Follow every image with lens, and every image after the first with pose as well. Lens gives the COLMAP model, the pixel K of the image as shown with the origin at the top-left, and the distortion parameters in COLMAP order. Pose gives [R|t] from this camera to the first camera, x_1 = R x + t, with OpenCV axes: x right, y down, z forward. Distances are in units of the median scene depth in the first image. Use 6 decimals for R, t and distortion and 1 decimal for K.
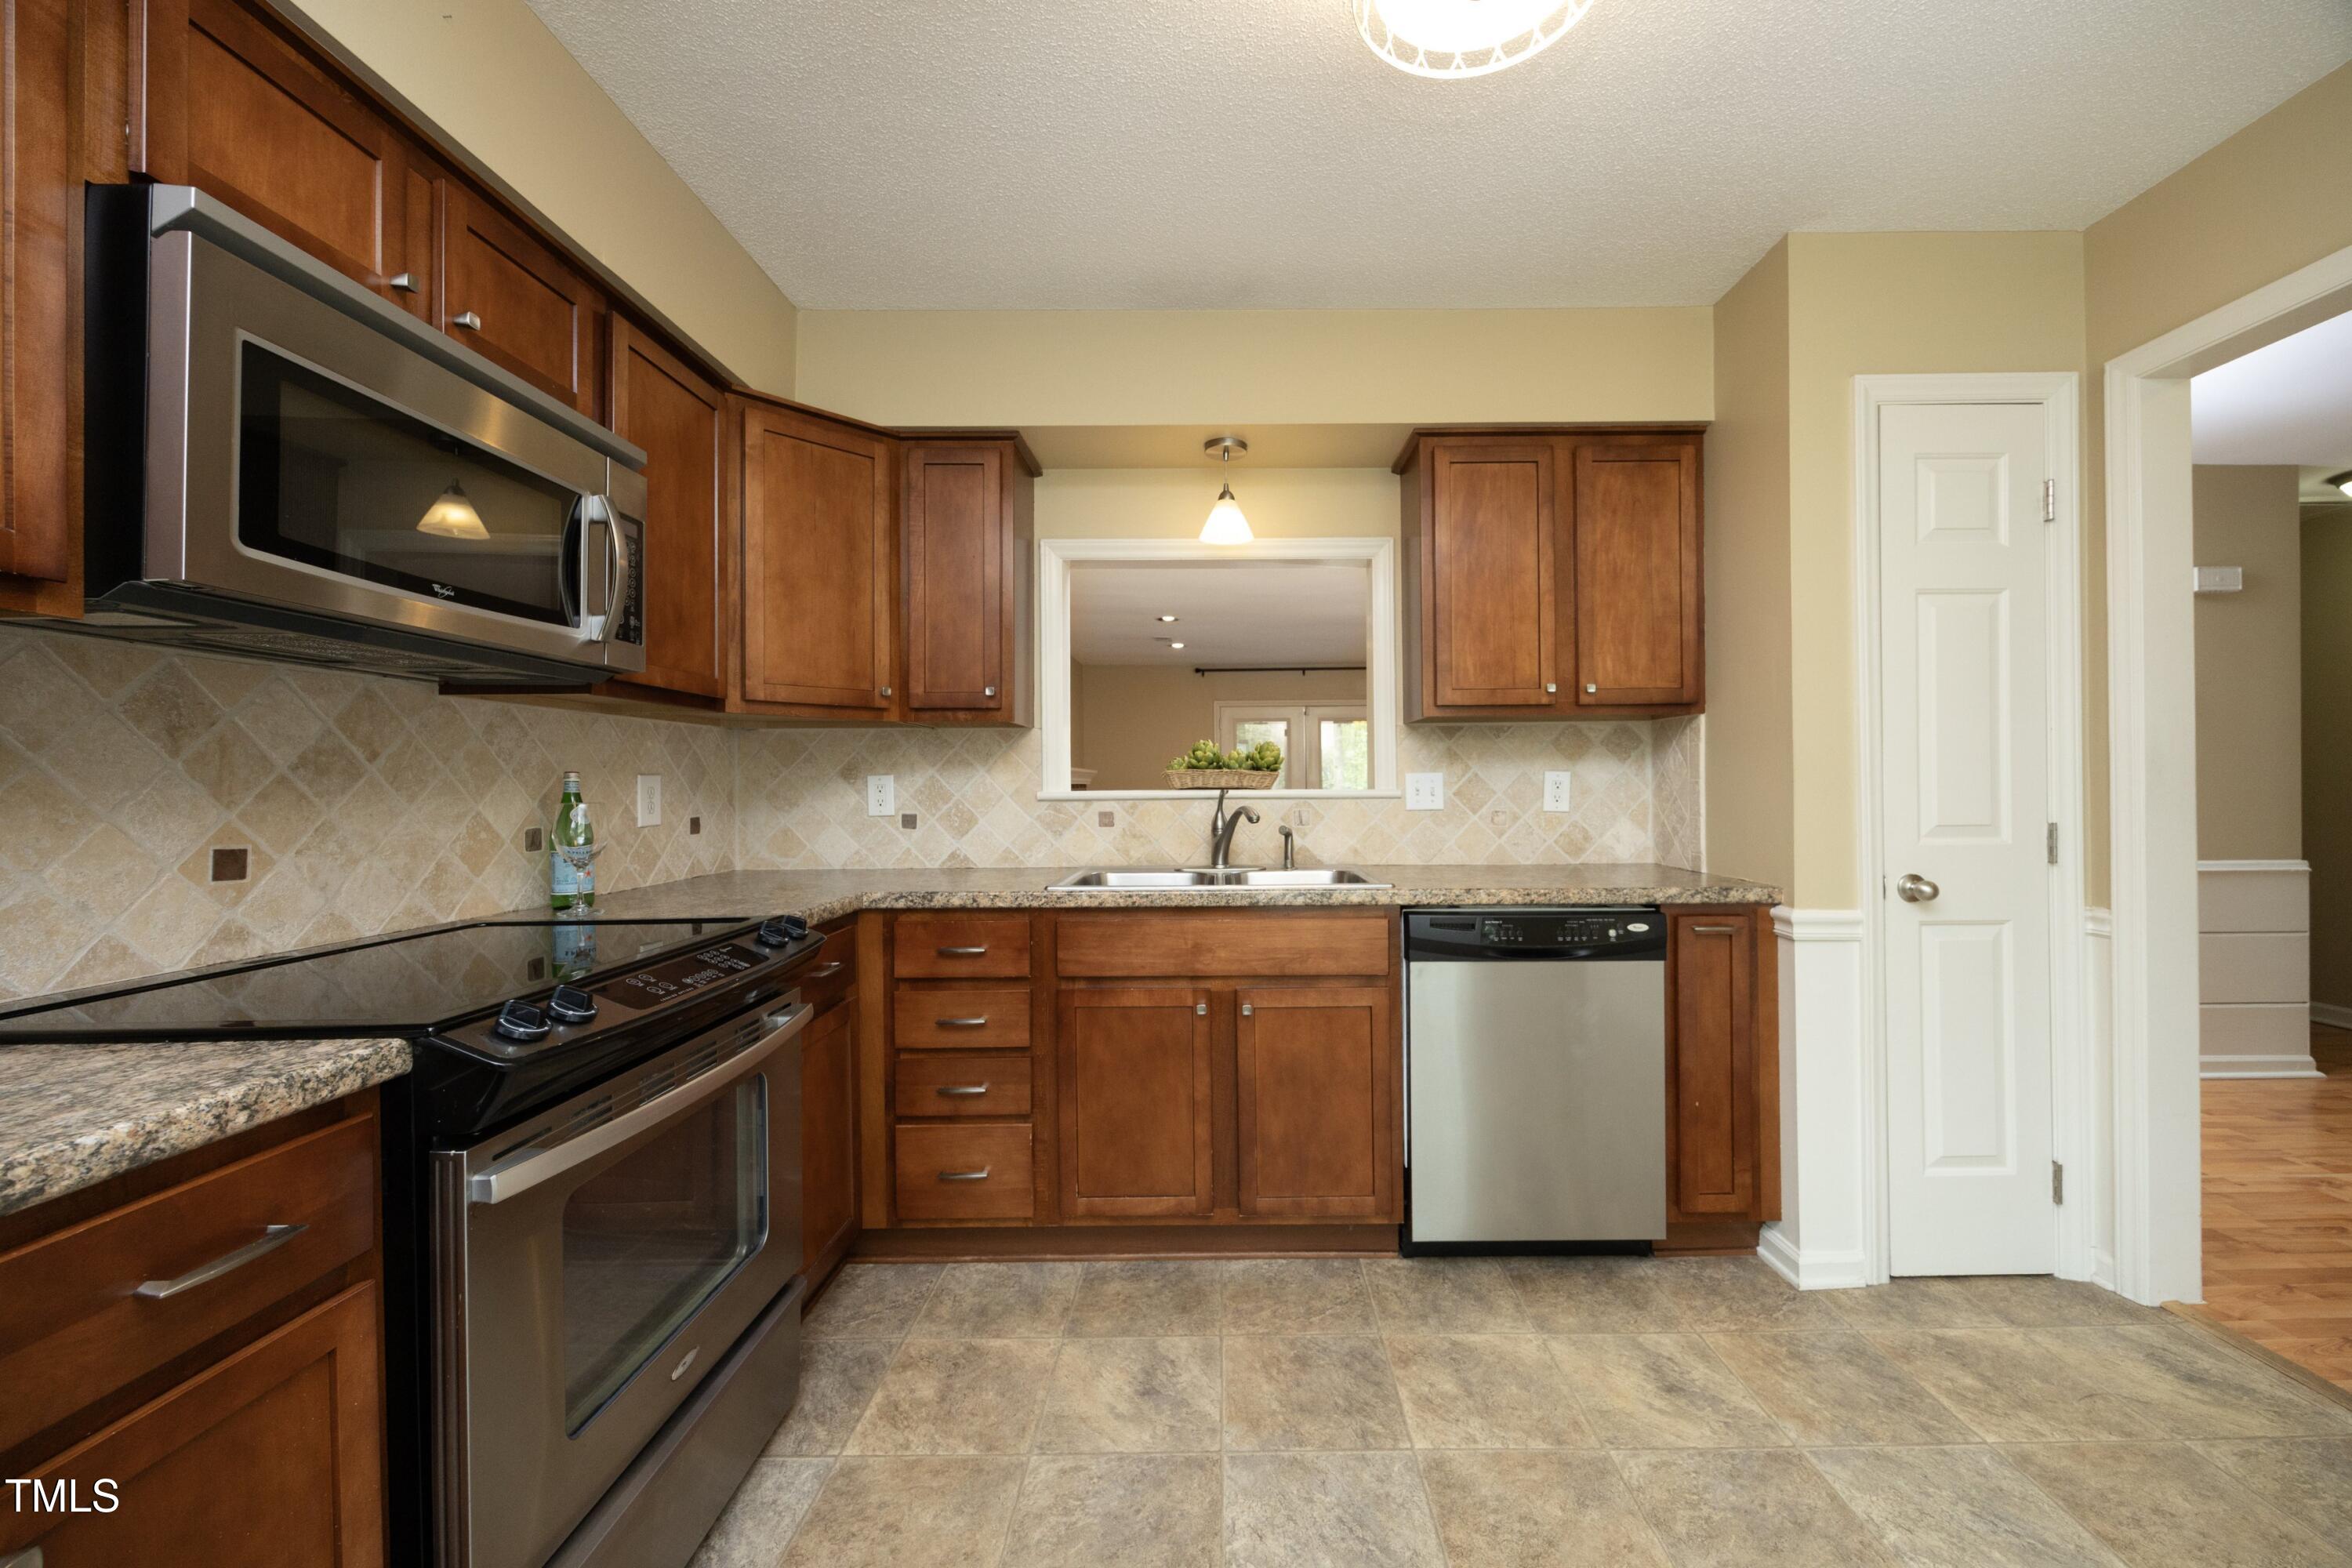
lens RADIAL K [[917.9, 0, 1201.6], [0, 917.9, 779.9], [0, 0, 1]] dist [-0.000574, 0.000000]
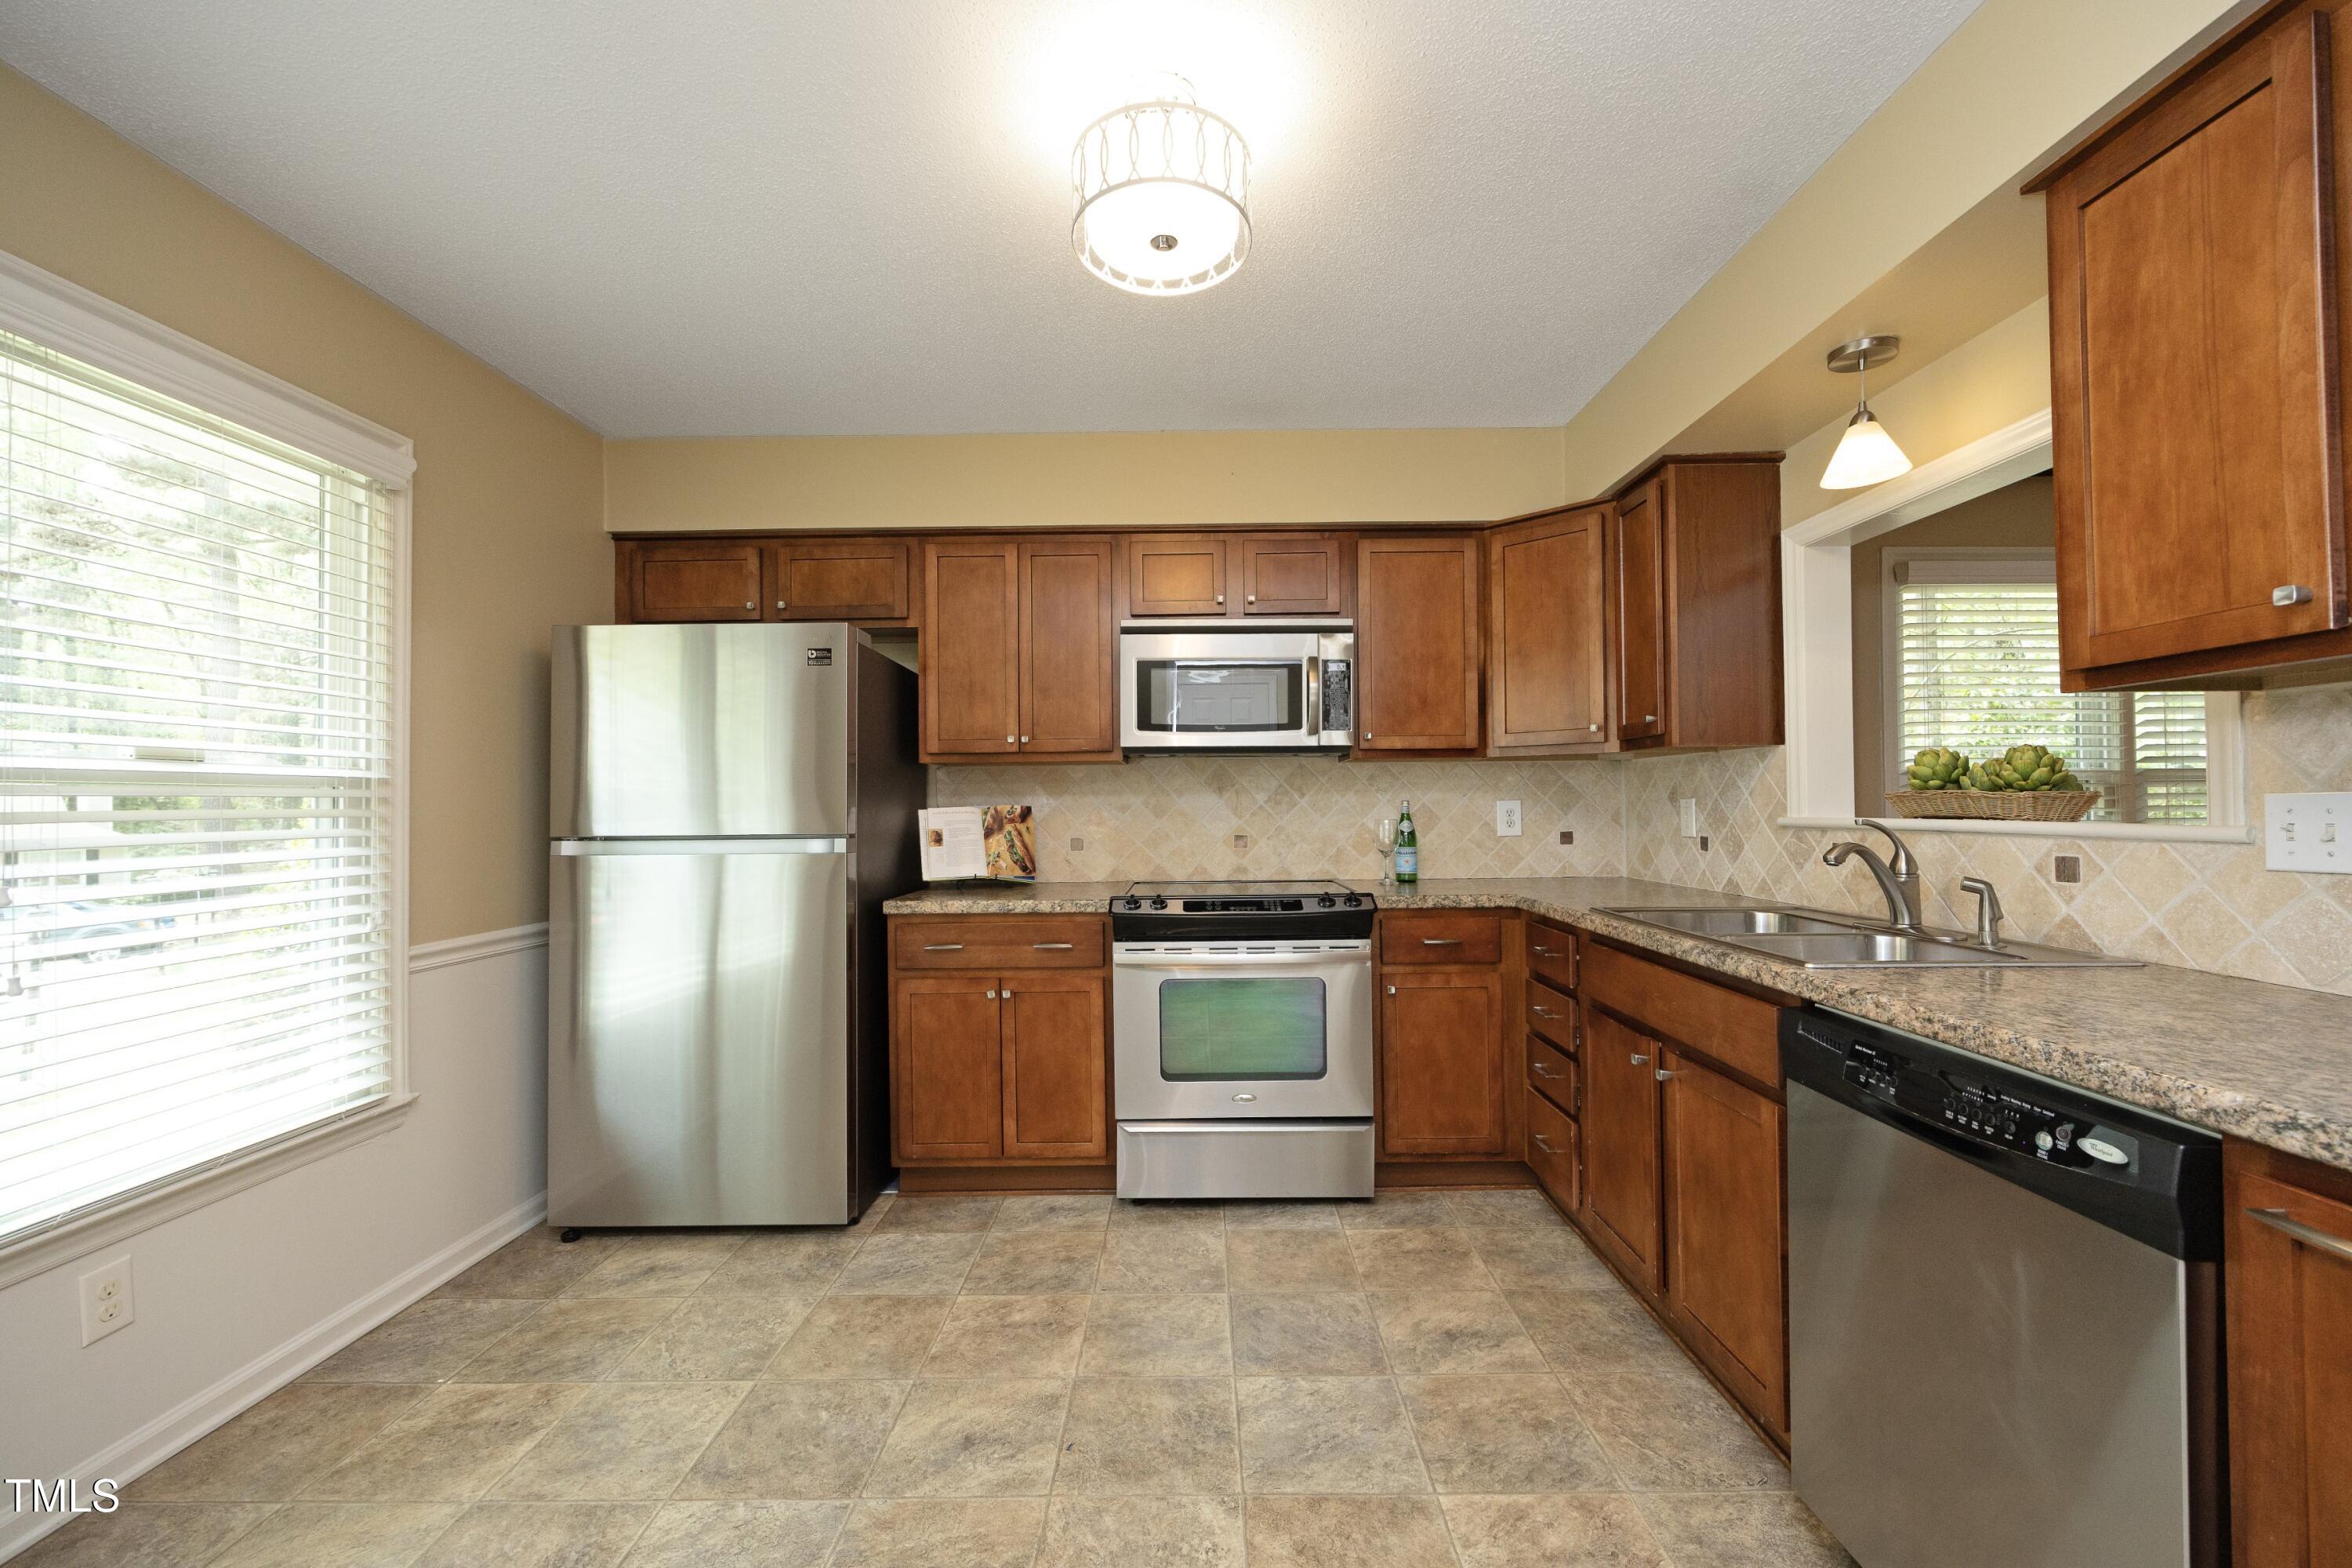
lens RADIAL K [[907.3, 0, 1176.0], [0, 907.3, 784.0], [0, 0, 1]] dist [0.000859, 0.000261]
pose [[-0.014459, -0.017638, -0.999740, 0.814392], [0.013118, 0.999755, -0.017828, -0.012574], [0.999809, -0.013372, -0.014224, 0.495928]]
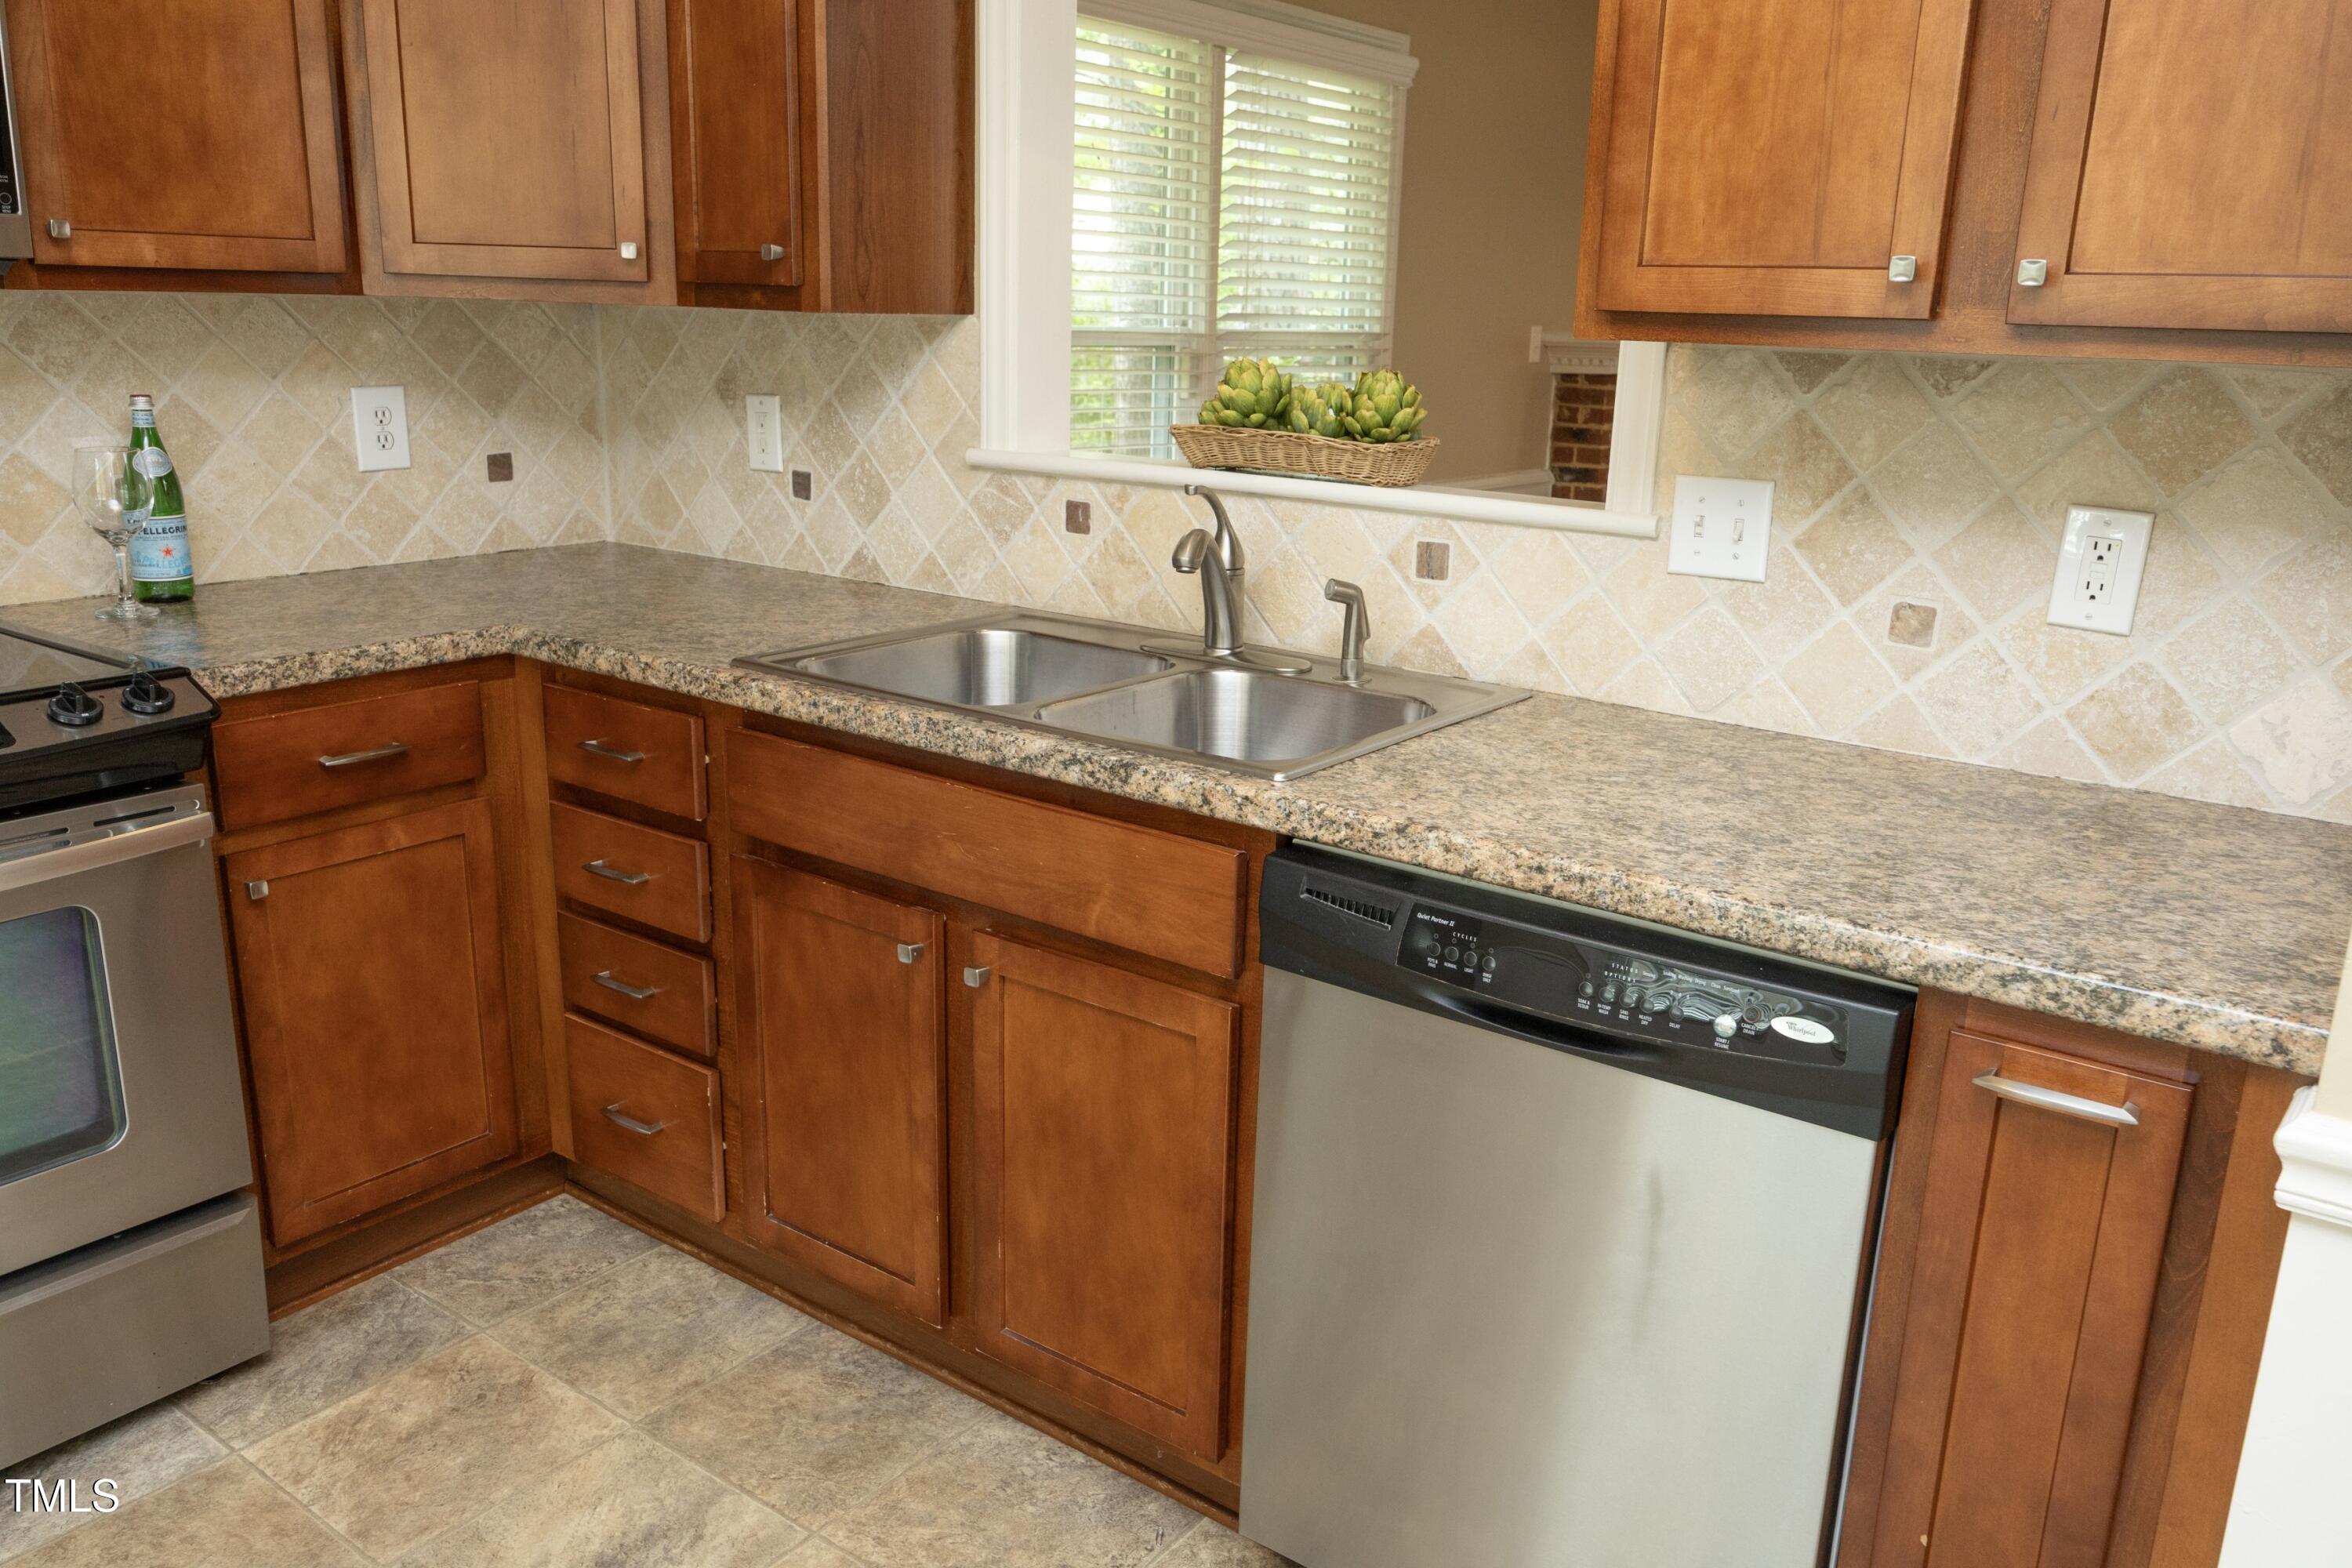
lens RADIAL K [[1807.2, 0, 1176.0], [0, 1807.2, 784.0], [0, 0, 1]] dist [0.001329, -0.000764]
pose [[0.800392, 0.182575, -0.570999, 0.579281], [-0.028056, 0.962859, 0.268543, -0.090036], [0.598821, -0.198919, 0.775787, 0.313982]]
